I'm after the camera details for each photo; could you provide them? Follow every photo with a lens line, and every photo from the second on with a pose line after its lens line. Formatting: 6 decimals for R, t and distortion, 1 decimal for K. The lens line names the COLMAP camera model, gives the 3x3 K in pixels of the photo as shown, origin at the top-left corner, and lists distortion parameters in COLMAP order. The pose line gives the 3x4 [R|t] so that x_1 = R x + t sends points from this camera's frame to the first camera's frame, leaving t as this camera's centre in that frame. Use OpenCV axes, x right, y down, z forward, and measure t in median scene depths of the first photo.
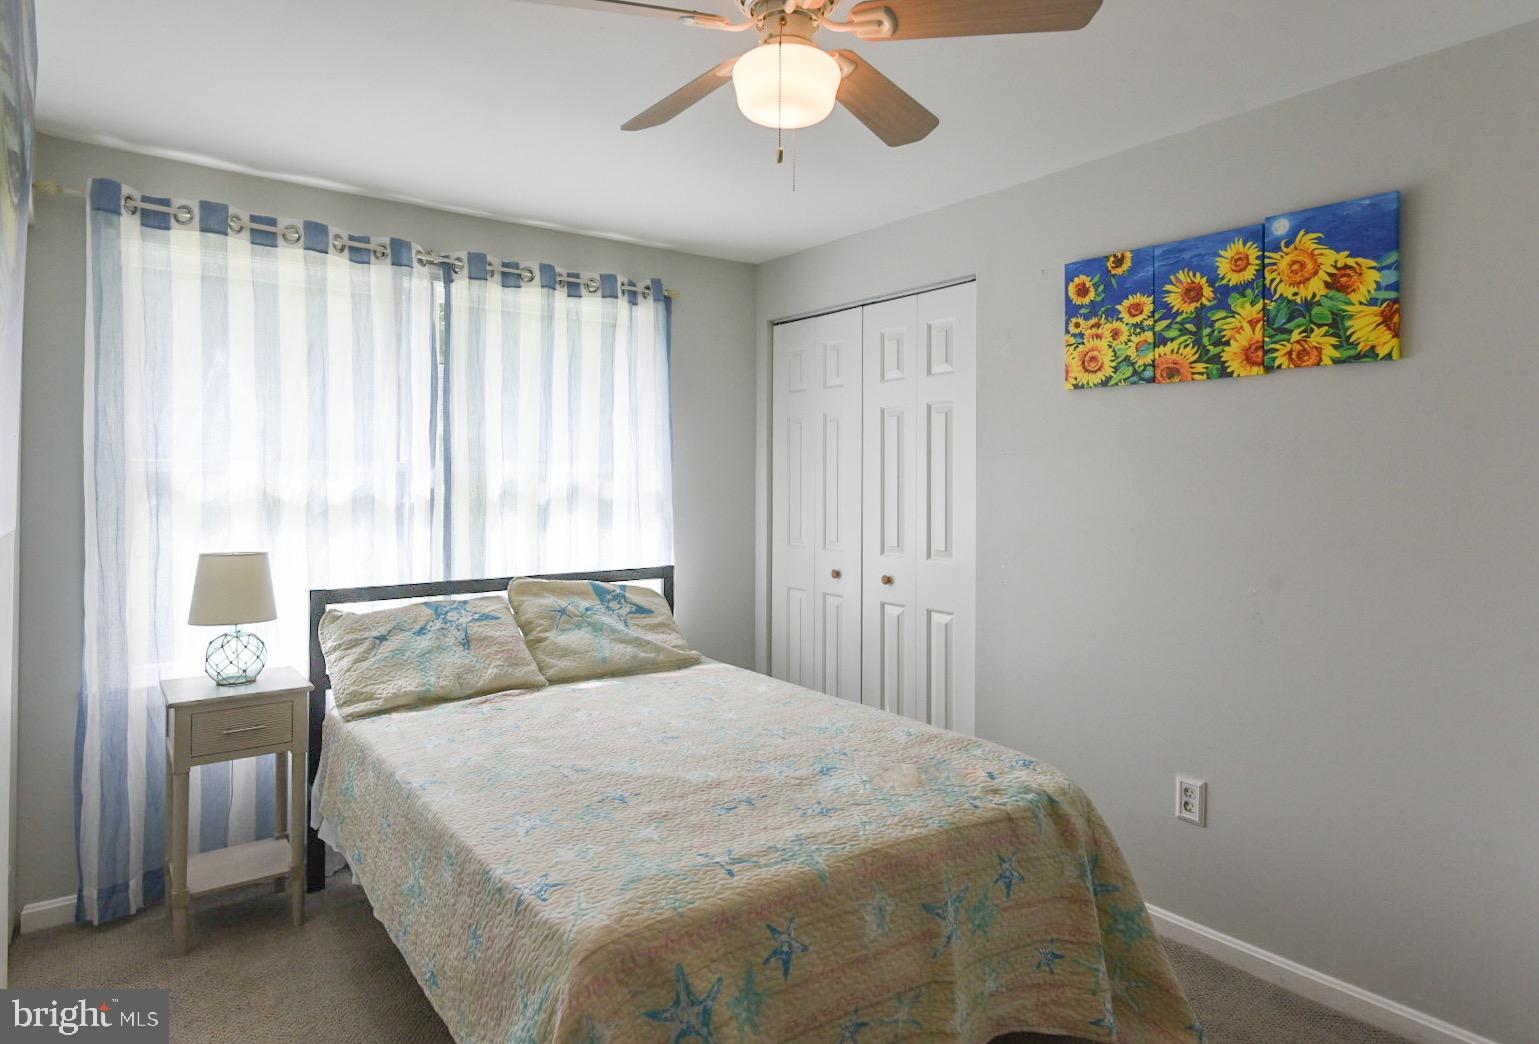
lens RADIAL K [[888.4, 0, 750.3], [0, 888.4, 485.0], [0, 0, 1]] dist [0.002609, -0.000503]
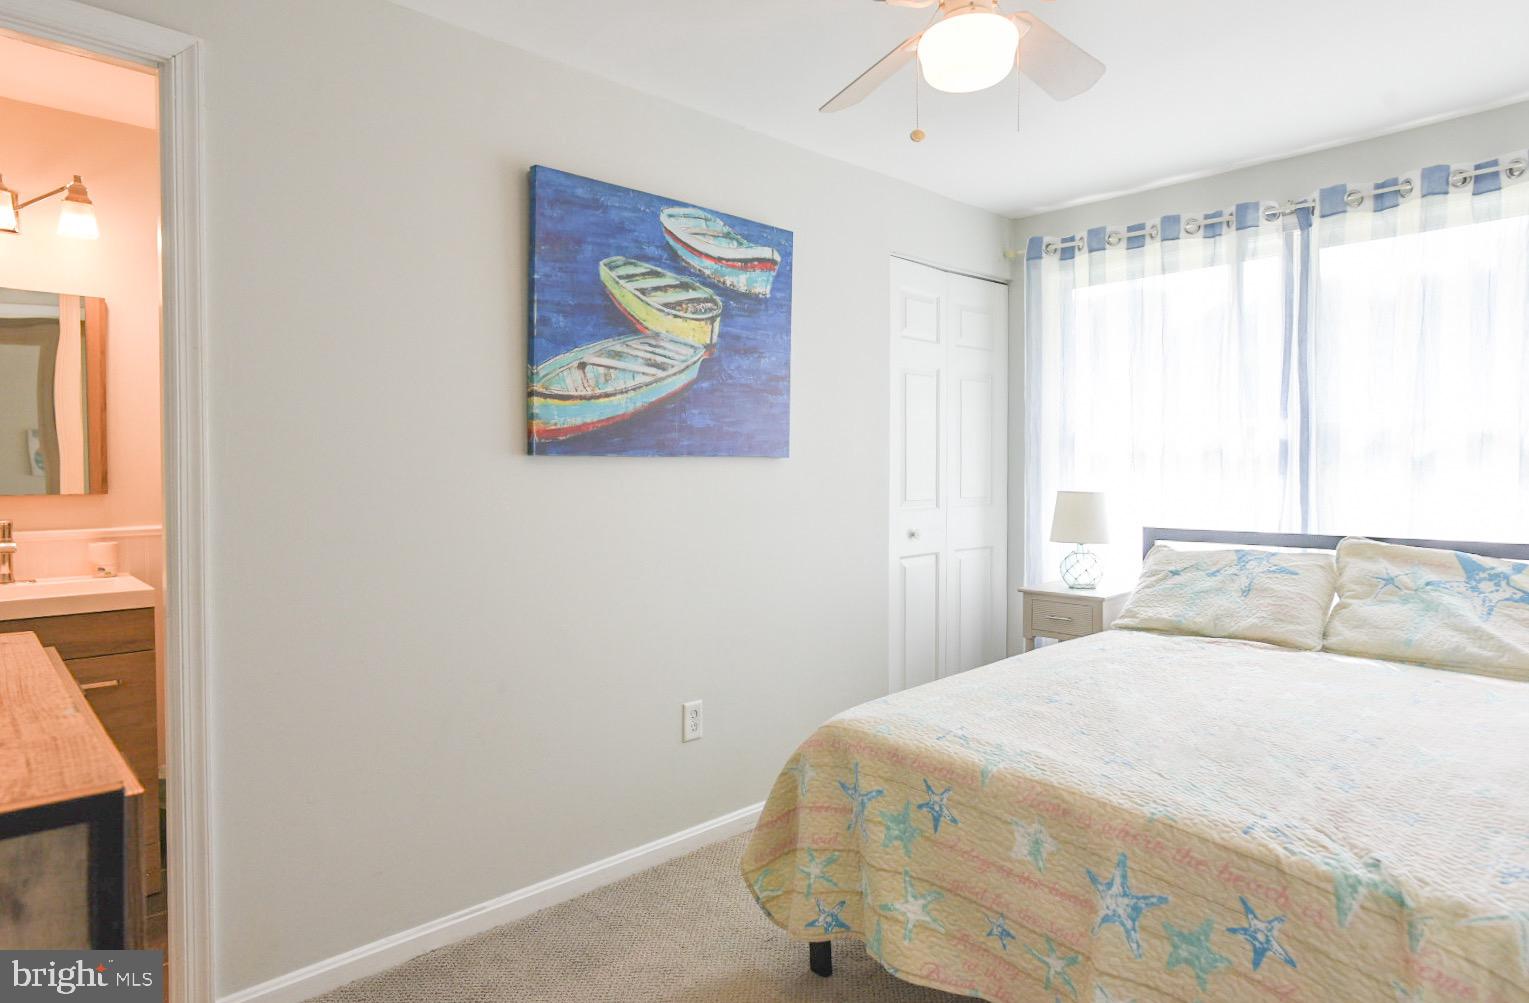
lens RADIAL K [[872.7, 0, 770.3], [0, 872.7, 499.0], [0, 0, 1]] dist [-0.004824, 0.002822]
pose [[0.119514, 0.033407, -0.992270, 0.613351], [0.000576, 0.999431, 0.033718, 0.039594], [0.992832, -0.004601, 0.119427, 0.346477]]
